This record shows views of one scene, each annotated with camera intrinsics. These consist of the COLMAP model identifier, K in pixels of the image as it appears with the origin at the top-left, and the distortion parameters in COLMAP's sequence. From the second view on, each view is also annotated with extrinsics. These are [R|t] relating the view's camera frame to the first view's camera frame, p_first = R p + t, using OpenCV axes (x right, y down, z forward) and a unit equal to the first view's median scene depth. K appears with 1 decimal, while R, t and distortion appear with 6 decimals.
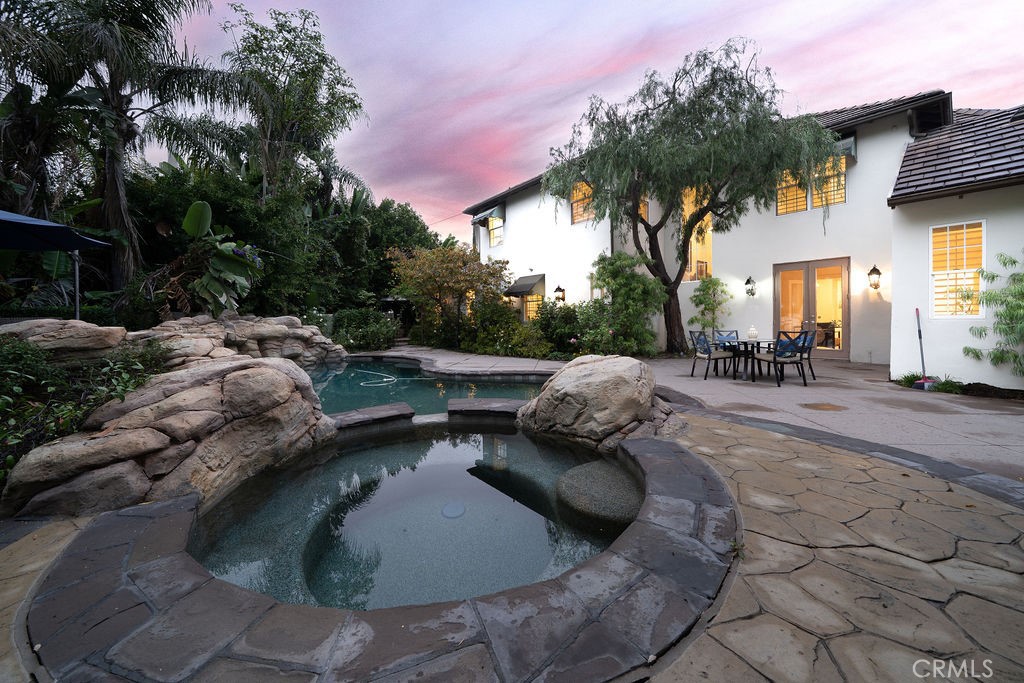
lens RADIAL K [[358.7, 0, 512.0], [0, 358.7, 341.5], [0, 0, 1]] dist [-0.002481, -0.000187]
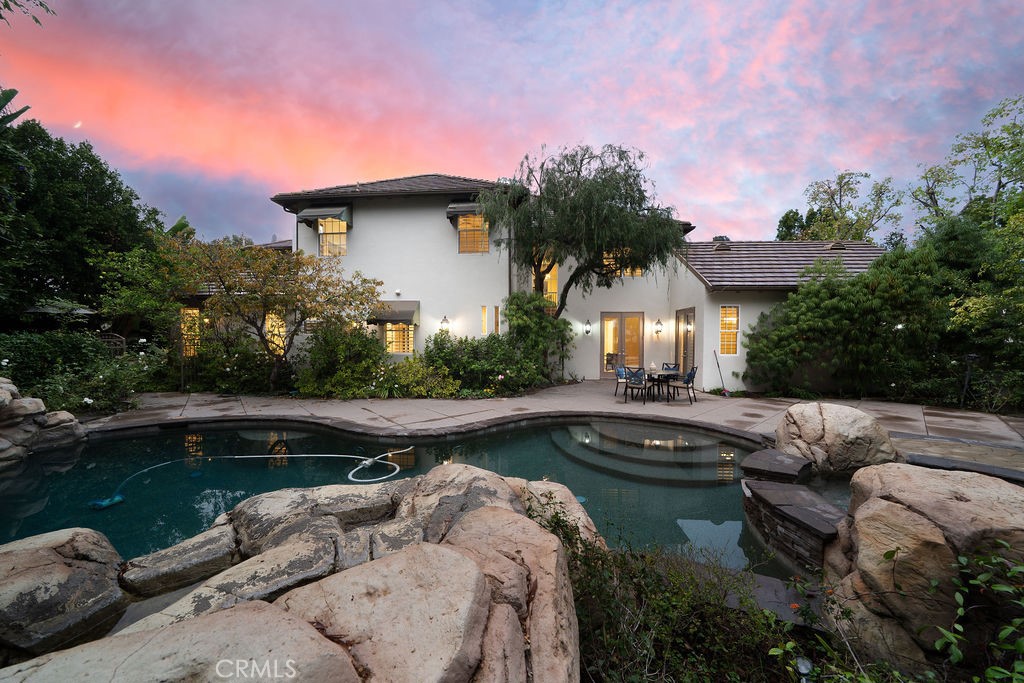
lens RADIAL K [[358.7, 0, 512.0], [0, 358.7, 341.5], [0, 0, 1]] dist [-0.002481, -0.000187]
pose [[0.710358, 0.005306, 0.703821, -0.440369], [0.032631, 0.998648, -0.040463, -0.052633], [-0.703084, 0.051710, 0.709224, 0.249495]]
